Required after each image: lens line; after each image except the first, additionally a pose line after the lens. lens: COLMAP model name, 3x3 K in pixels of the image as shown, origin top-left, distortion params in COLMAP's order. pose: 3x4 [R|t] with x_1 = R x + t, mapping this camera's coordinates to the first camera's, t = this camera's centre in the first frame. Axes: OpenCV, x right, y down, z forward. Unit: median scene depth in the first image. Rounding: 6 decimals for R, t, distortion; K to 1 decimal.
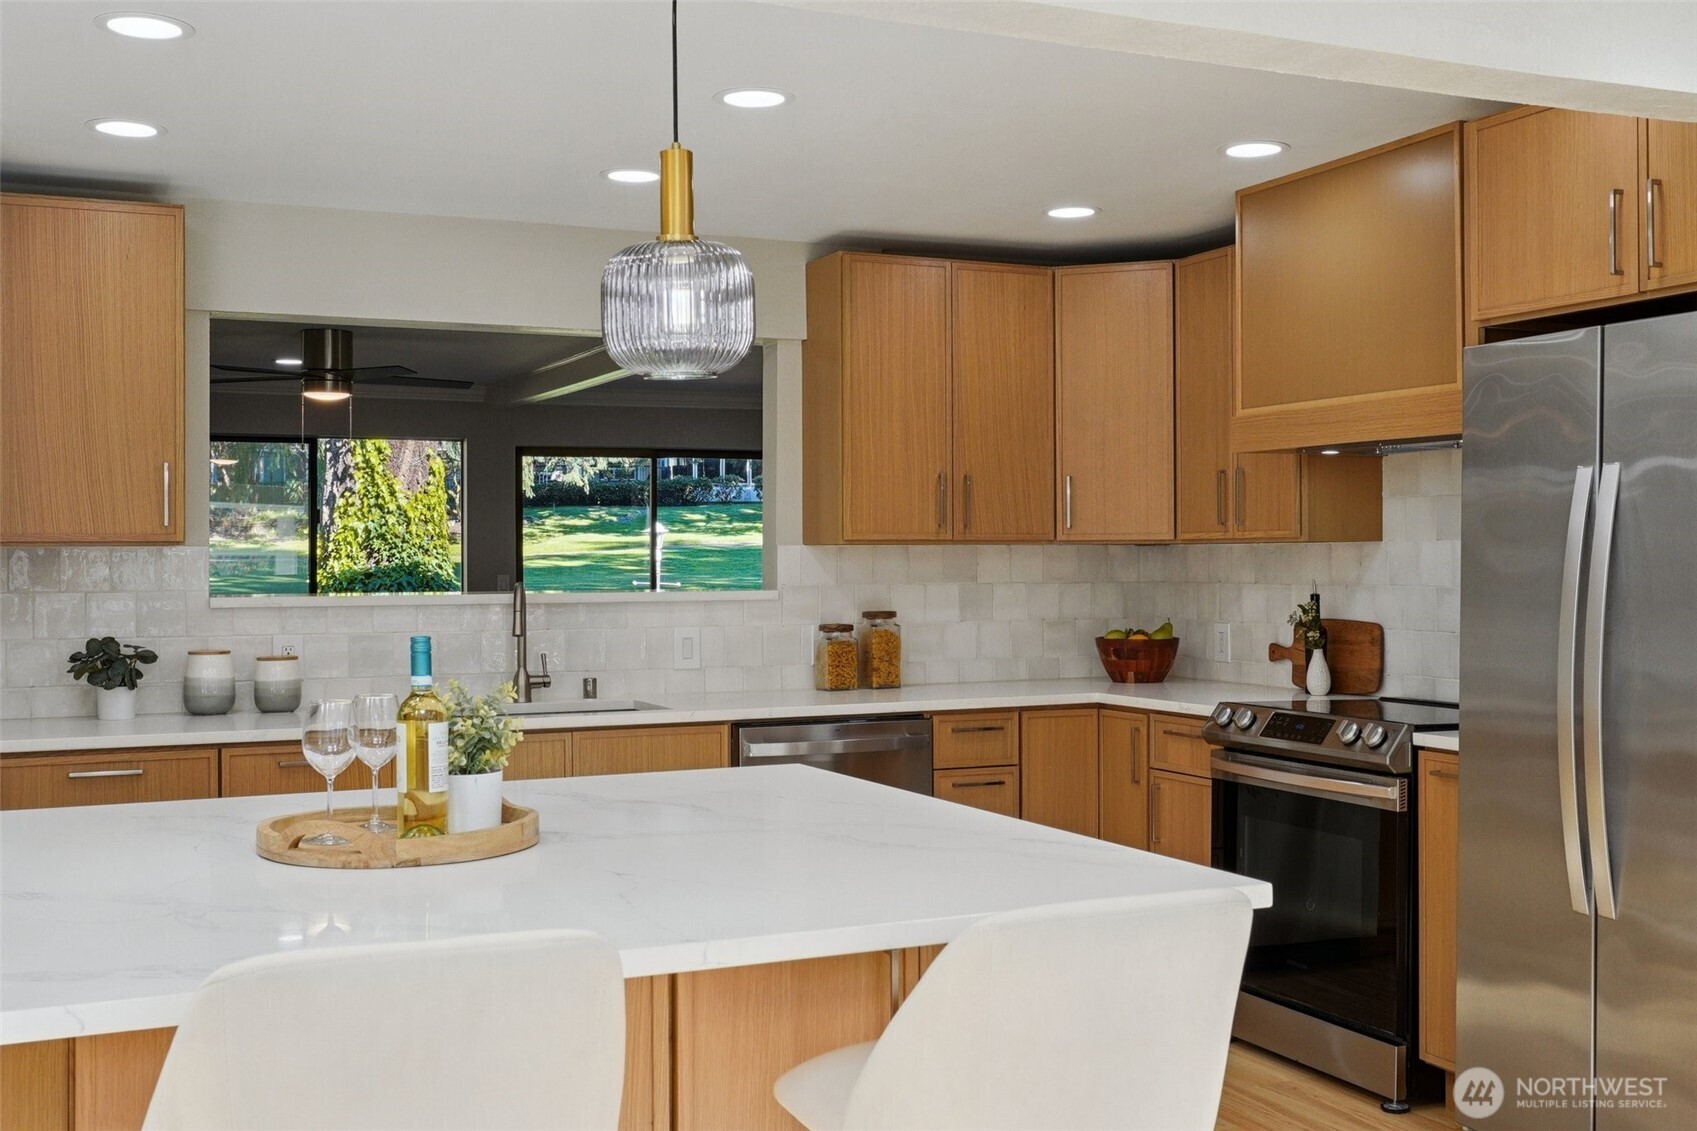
lens RADIAL K [[1794.0, 0, 846.8], [0, 1794.0, 562.7], [0, 0, 1]] dist [-0.001681, 0.000000]
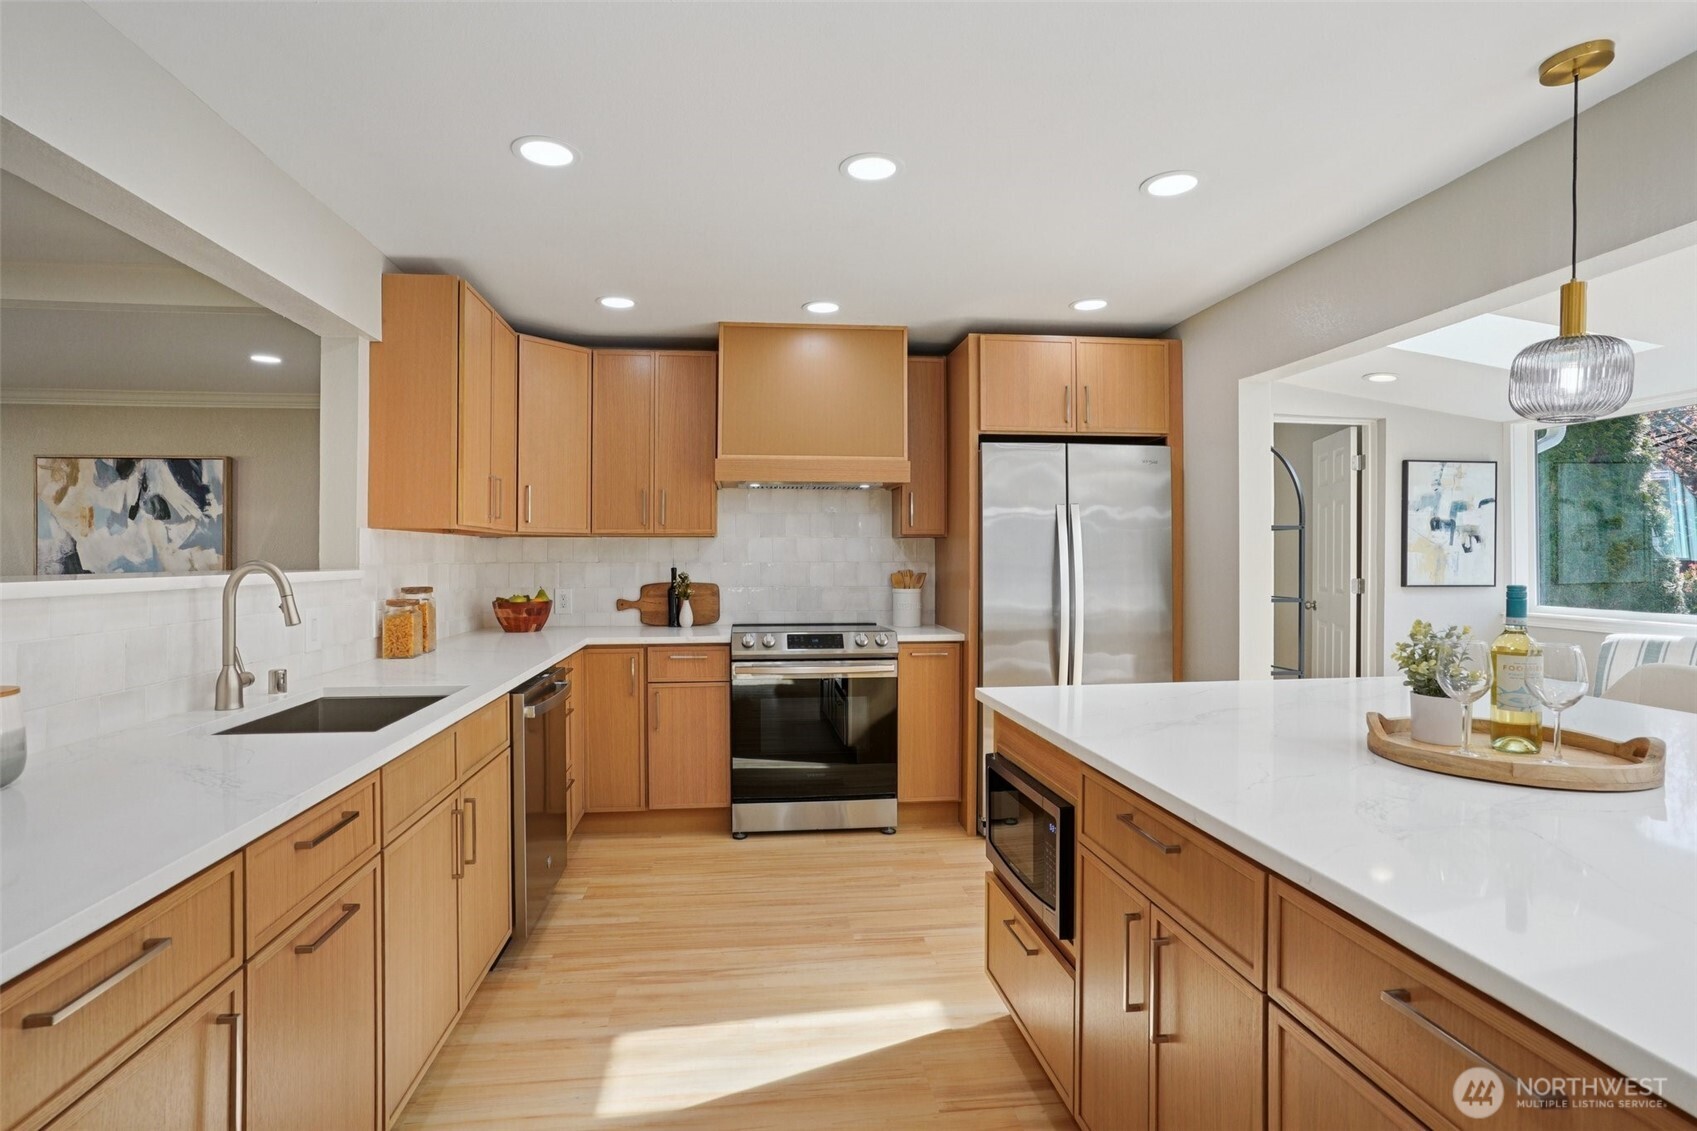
lens RADIAL K [[864.5, 0, 845.0], [0, 864.5, 565.1], [0, 0, 1]] dist [-0.005578, 0.000916]
pose [[0.289314, -0.004530, 0.957224, -0.475540], [0.003497, 0.999987, 0.003676, 0.012768], [-0.957228, 0.002284, 0.289326, 0.619647]]
